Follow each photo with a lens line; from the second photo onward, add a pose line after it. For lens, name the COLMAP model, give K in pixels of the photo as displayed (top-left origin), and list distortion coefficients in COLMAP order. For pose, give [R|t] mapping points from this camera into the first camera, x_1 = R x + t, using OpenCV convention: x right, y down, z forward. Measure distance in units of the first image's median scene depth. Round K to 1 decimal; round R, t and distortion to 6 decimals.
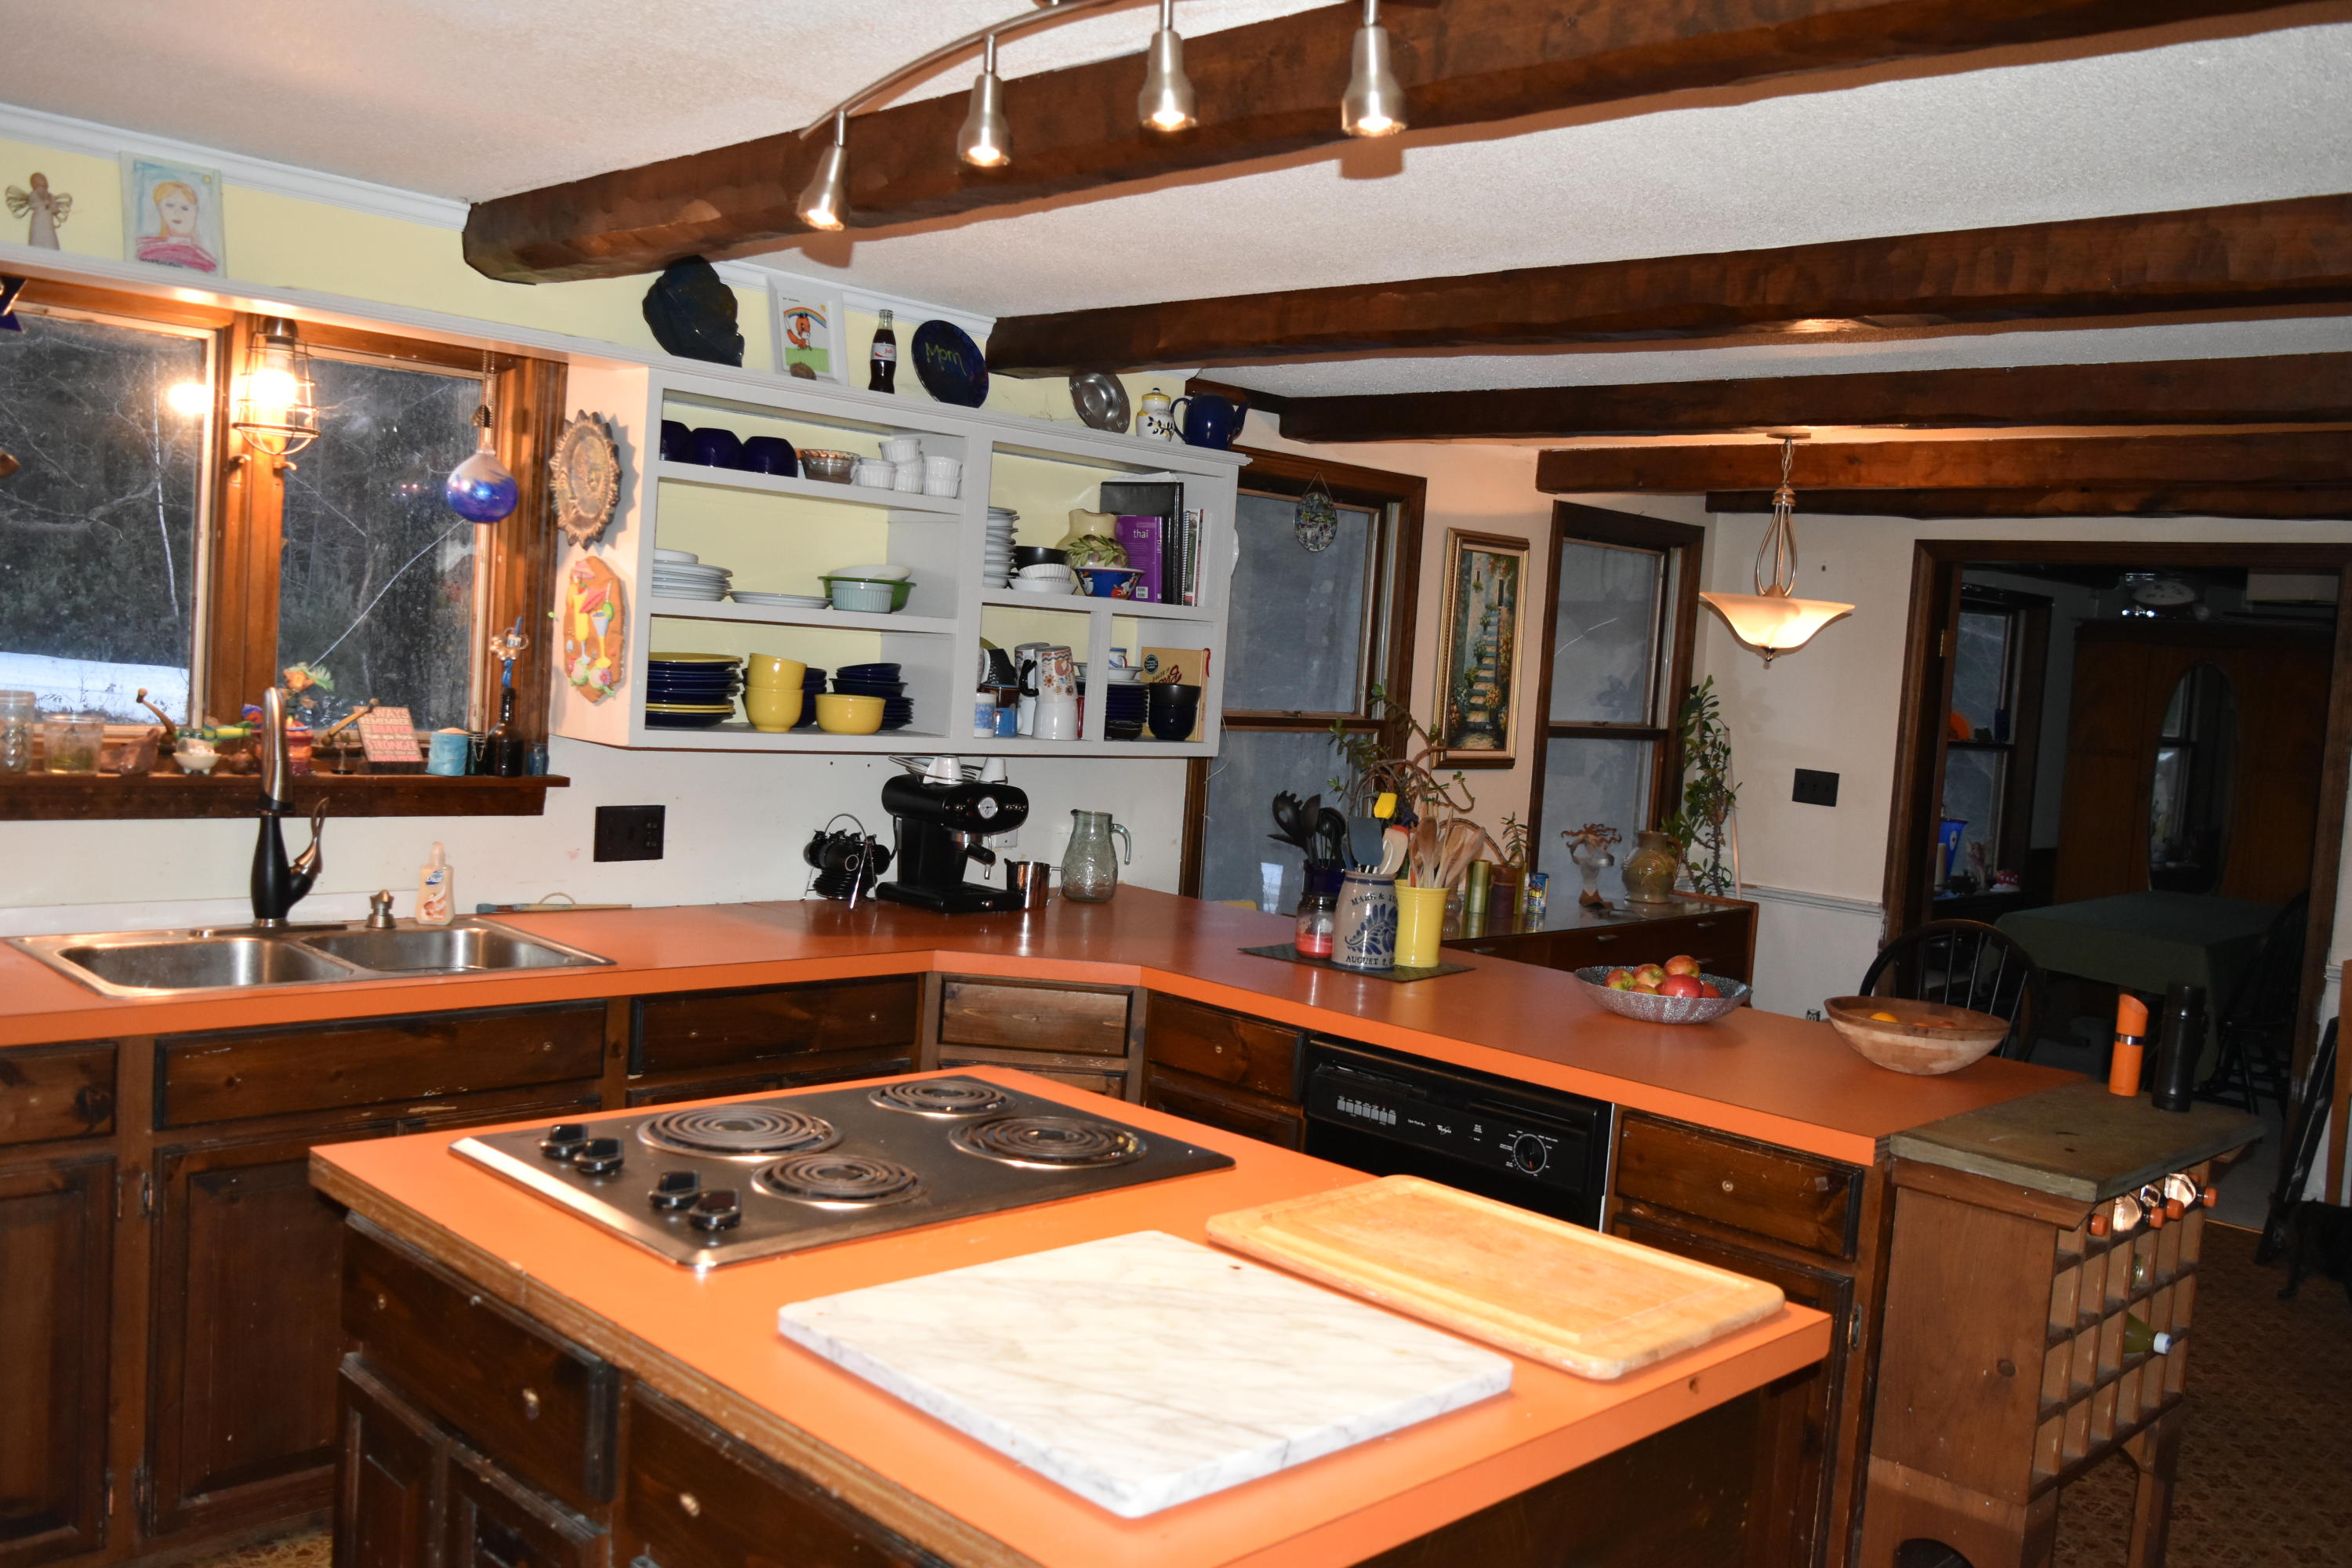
lens RADIAL K [[1998.9, 0, 1176.0], [0, 1998.9, 784.0], [0, 0, 1]] dist [0.001479, -0.000586]
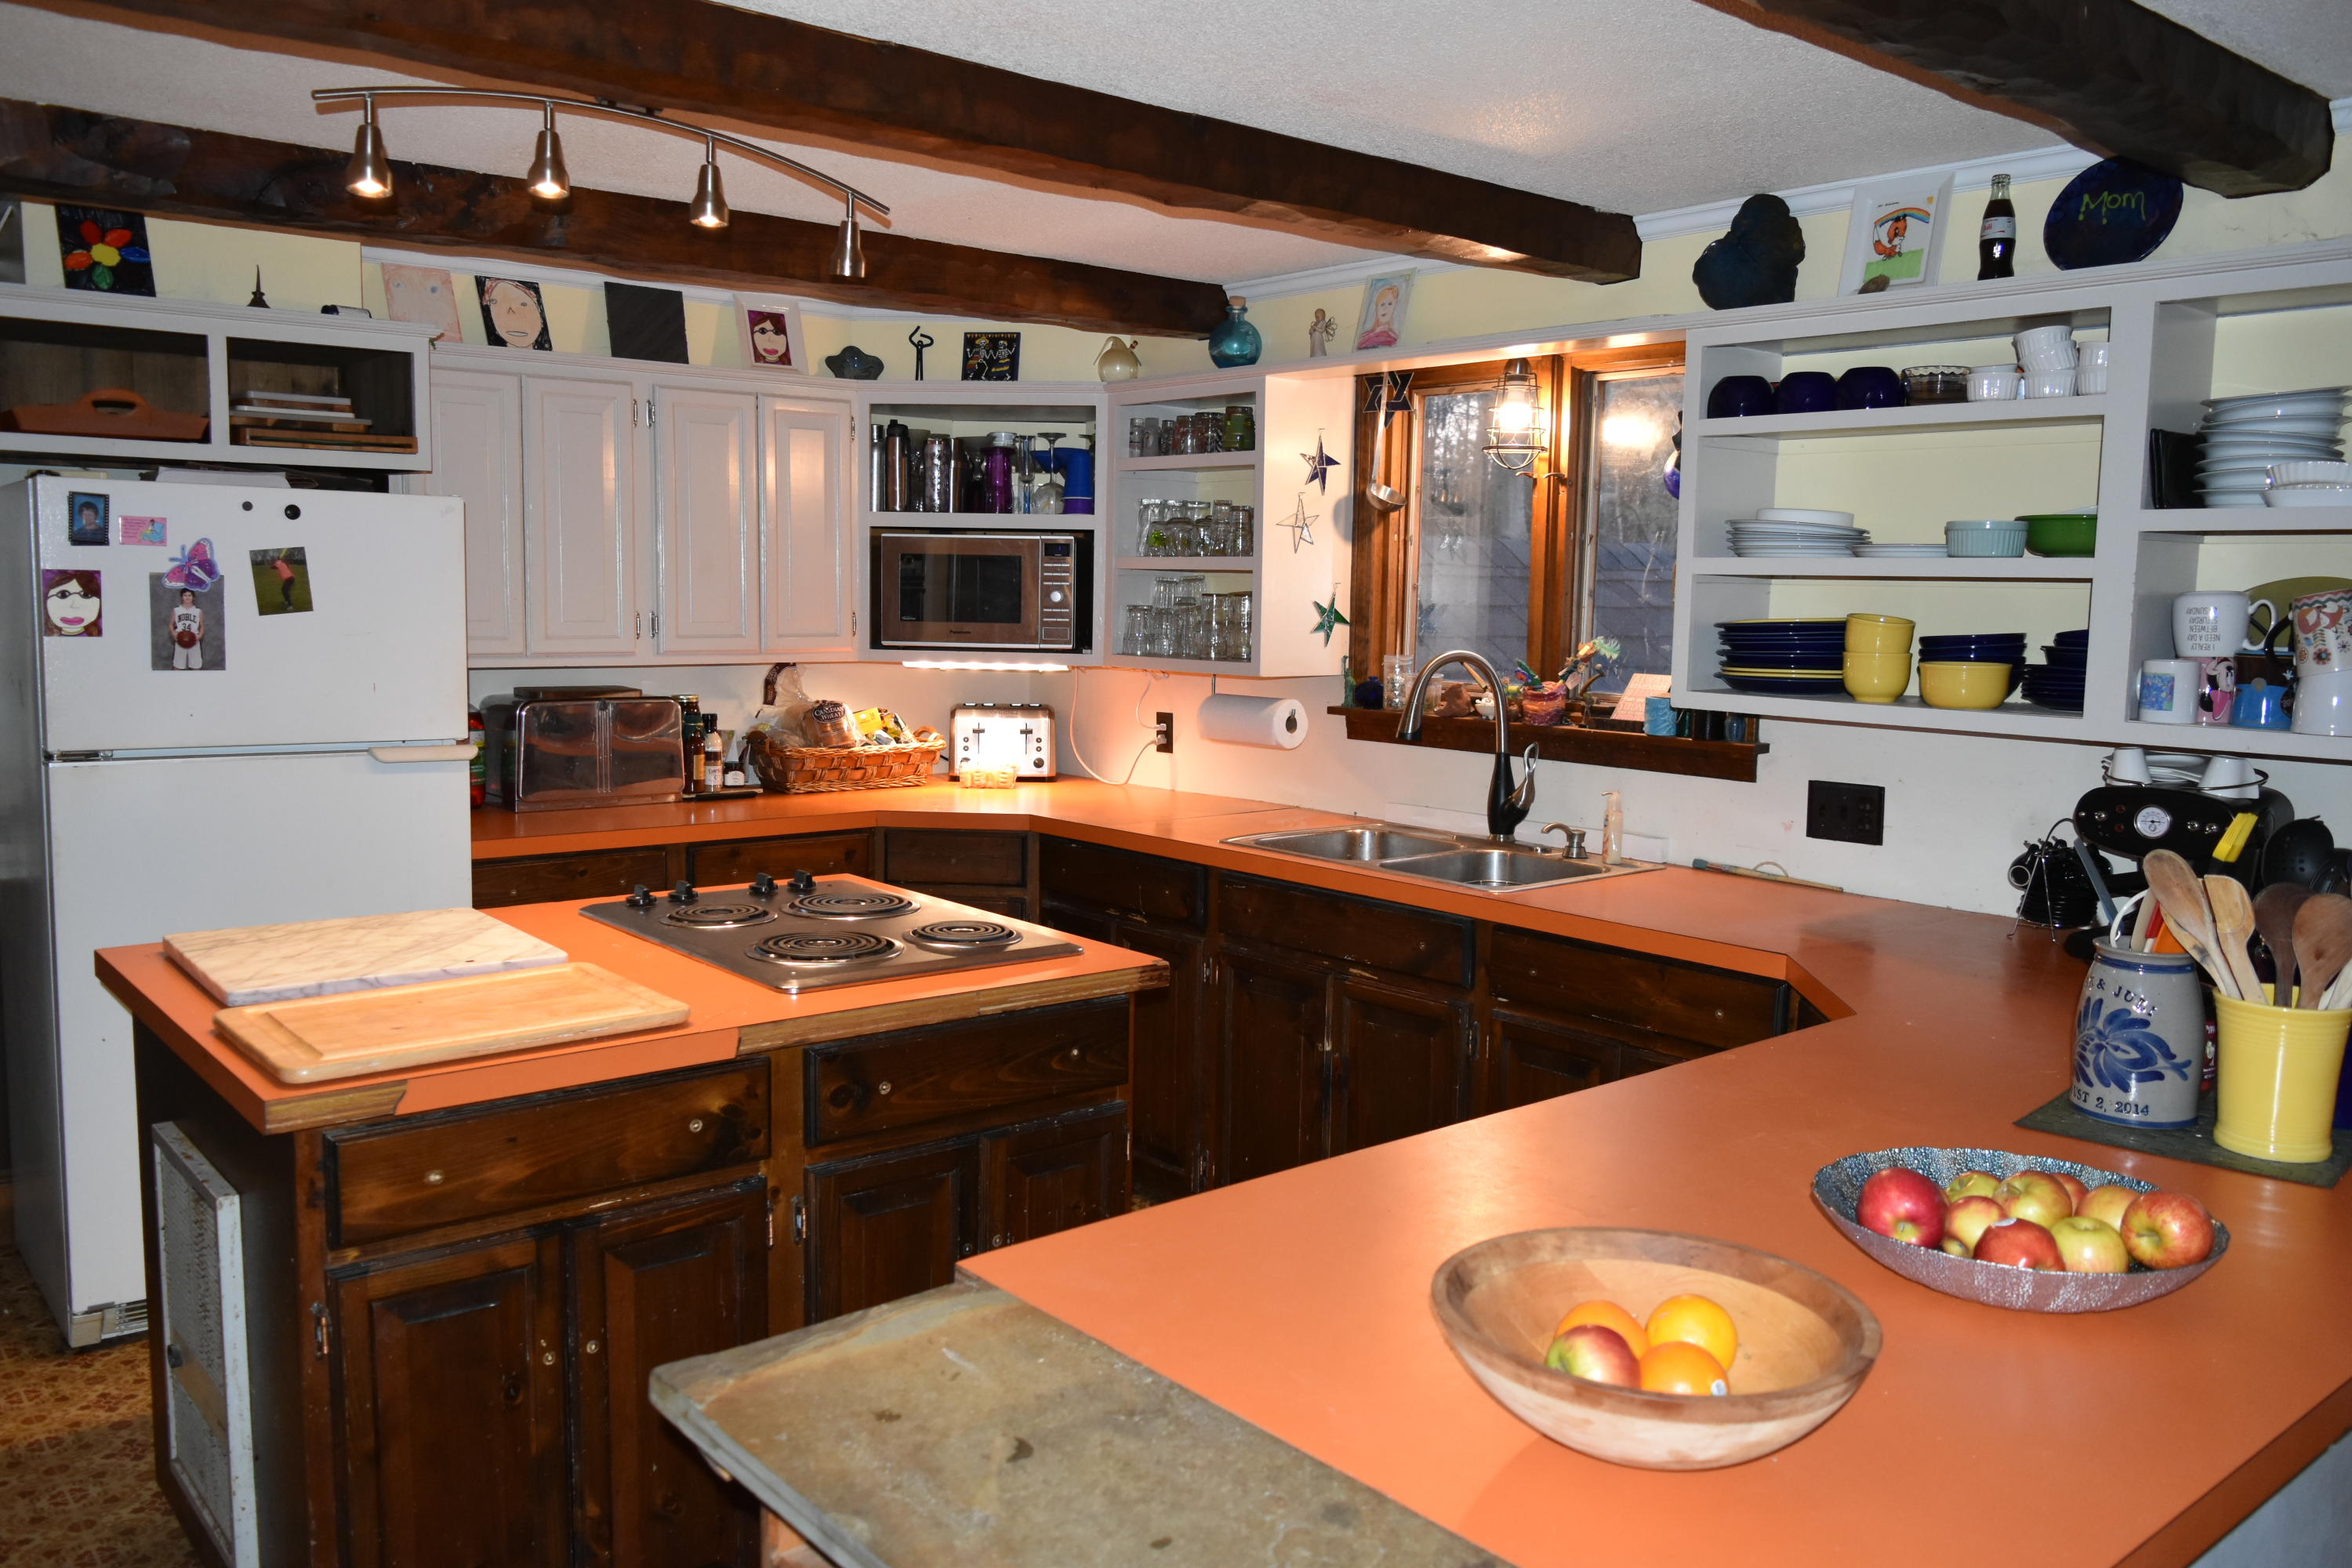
lens RADIAL K [[1809.8, 0, 1176.0], [0, 1809.8, 784.0], [0, 0, 1]] dist [-0.006320, -0.003055]
pose [[-0.087292, 0.039642, -0.995394, 0.628653], [-0.095196, 0.994303, 0.047947, 0.000352], [0.991624, 0.098943, -0.083021, 0.784390]]
